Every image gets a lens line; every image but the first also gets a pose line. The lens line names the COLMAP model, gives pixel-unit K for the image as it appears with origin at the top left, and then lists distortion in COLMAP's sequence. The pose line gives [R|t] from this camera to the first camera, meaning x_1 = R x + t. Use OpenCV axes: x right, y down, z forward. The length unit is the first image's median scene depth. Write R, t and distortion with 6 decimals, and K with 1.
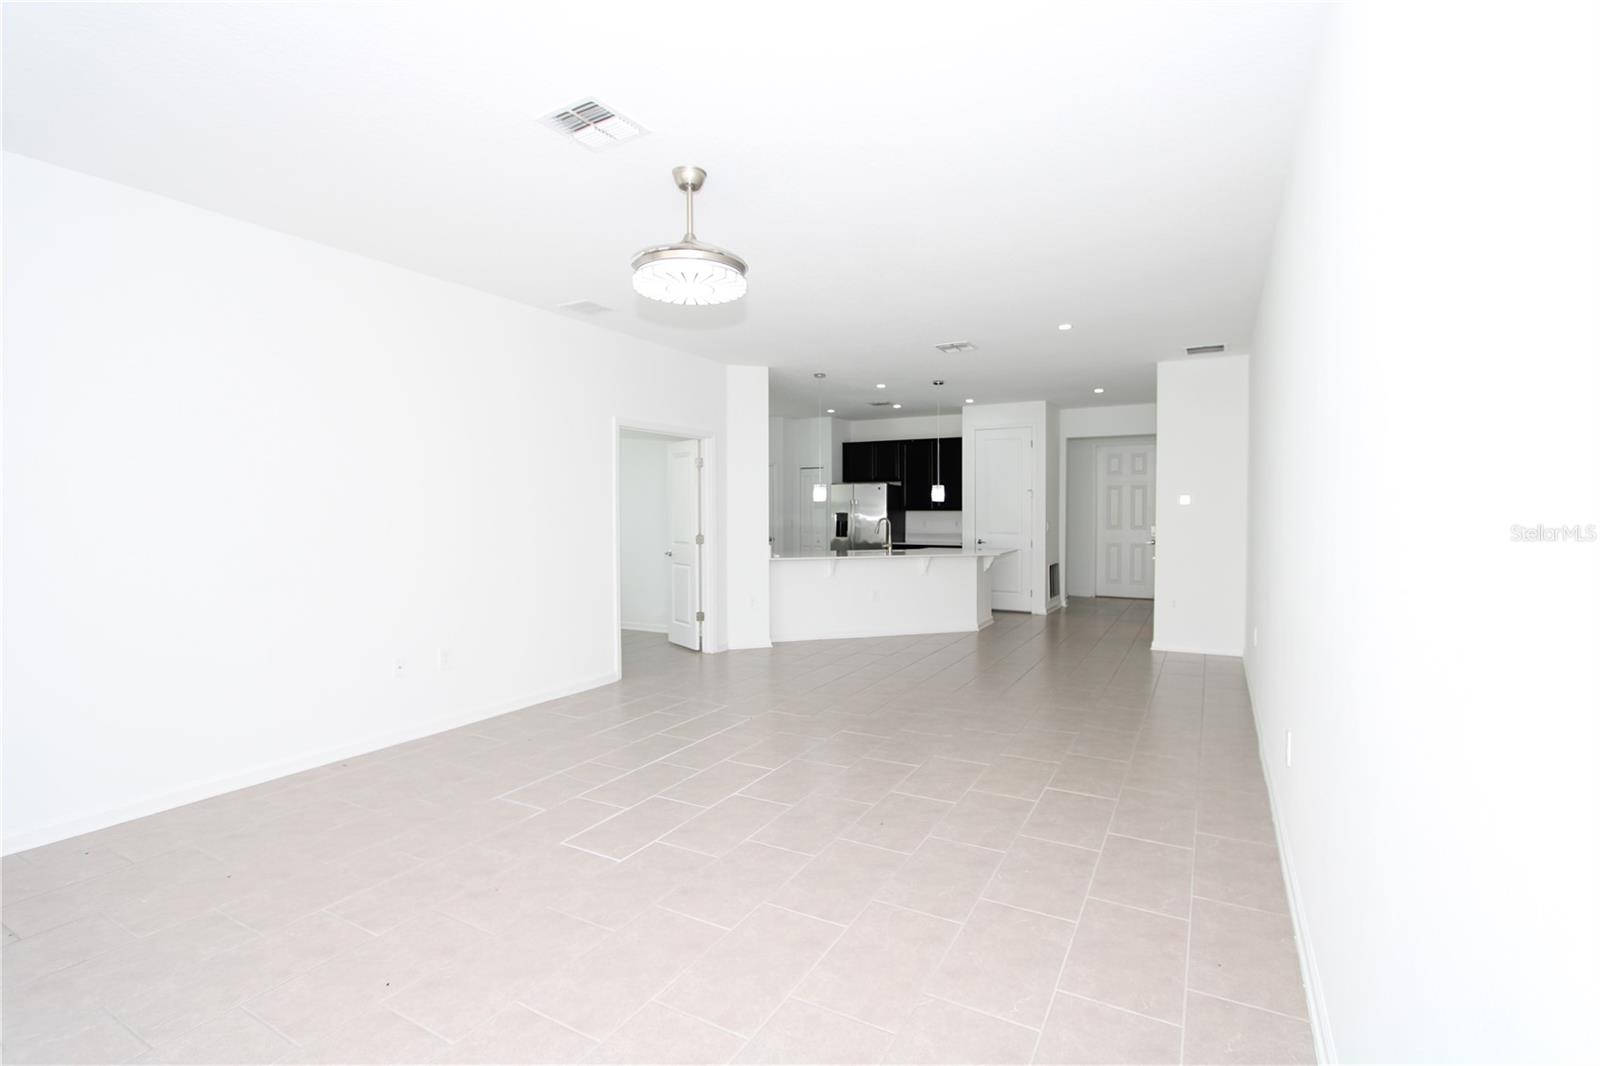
lens RADIAL K [[737.1, 0, 811.0], [0, 737.1, 526.2], [0, 0, 1]] dist [-0.019780, 0.003666]
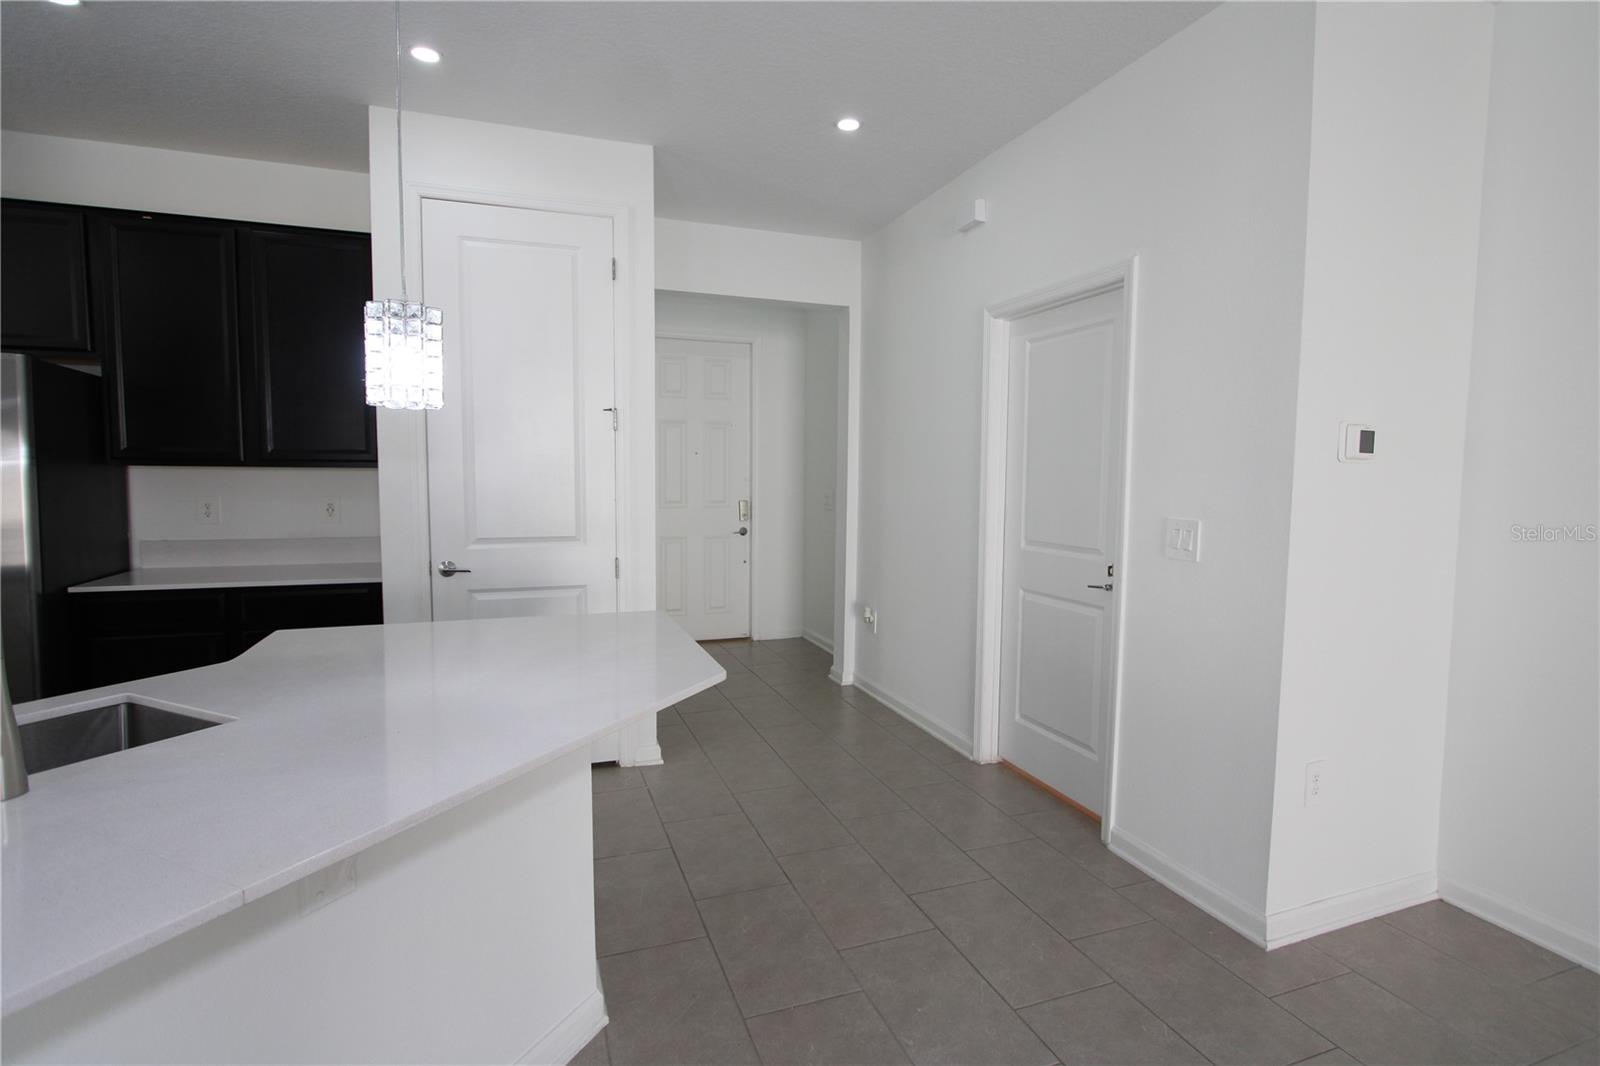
lens RADIAL K [[784.0, 0, 808.3], [0, 784.0, 529.4], [0, 0, 1]] dist [-0.012243, 0.001134]
pose [[0.656973, -0.047298, 0.752429, 0.082057], [0.005409, 0.998300, 0.058031, -0.013802], [-0.753894, -0.034055, 0.656112, 0.665378]]
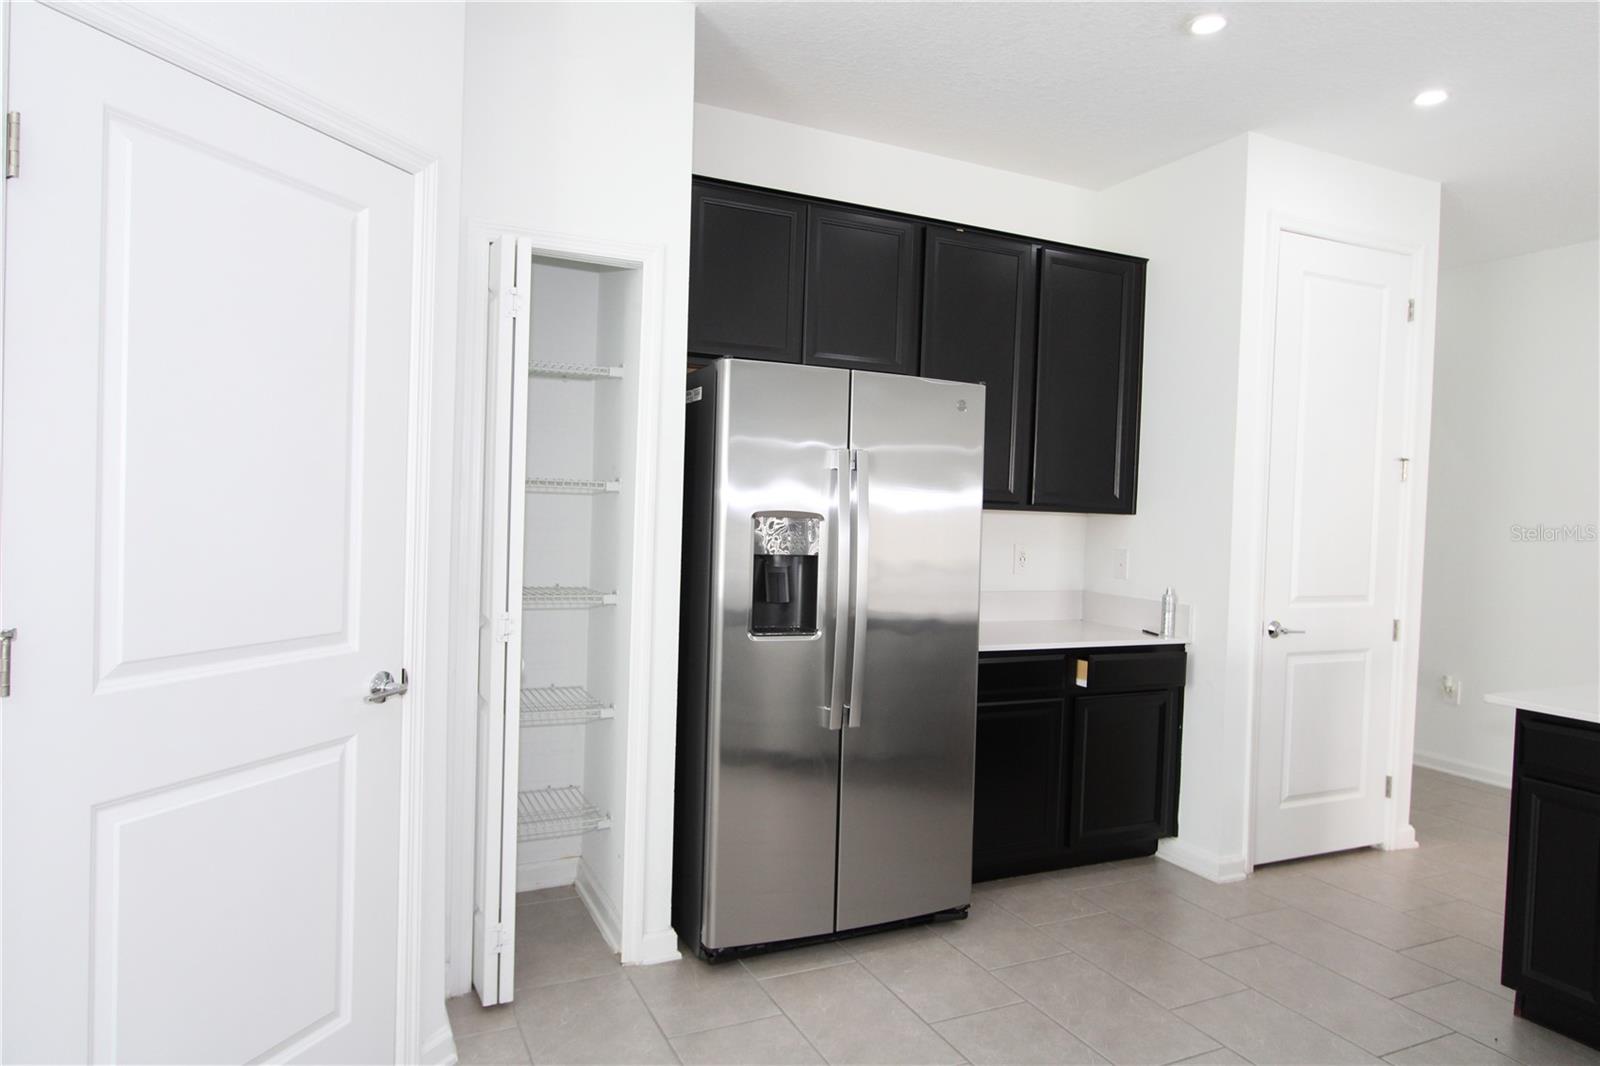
lens RADIAL K [[949.2, 0, 800.0], [0, 949.2, 533.0], [0, 0, 1]] dist [-0.006450, -0.001512]
pose [[0.587126, 0.002032, 0.809493, -0.167279], [-0.020109, 0.999725, 0.012076, -0.016640], [-0.809246, -0.023369, 0.587005, 0.925946]]
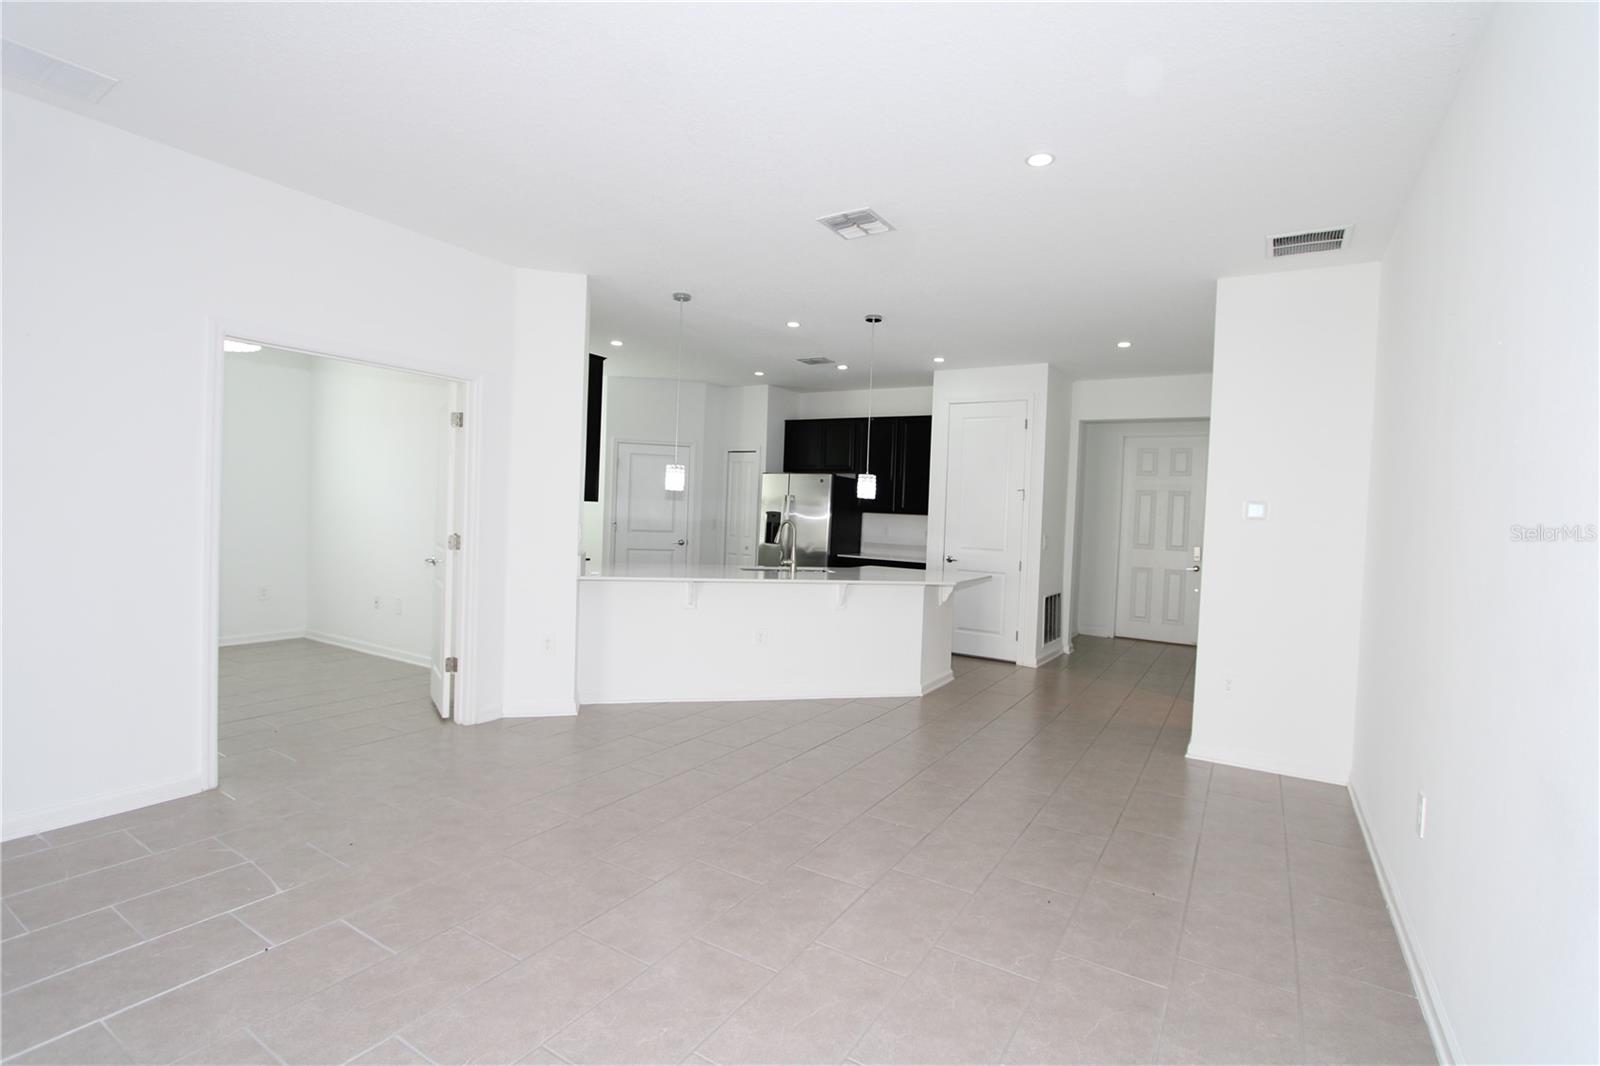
lens RADIAL K [[737.1, 0, 811.0], [0, 737.1, 526.2], [0, 0, 1]] dist [-0.019780, 0.003666]
pose [[0.998031, 0.041890, -0.046693, 0.125381], [-0.041903, 0.999121, 0.000684, -0.005943], [0.046680, 0.001274, 0.998909, 0.274260]]
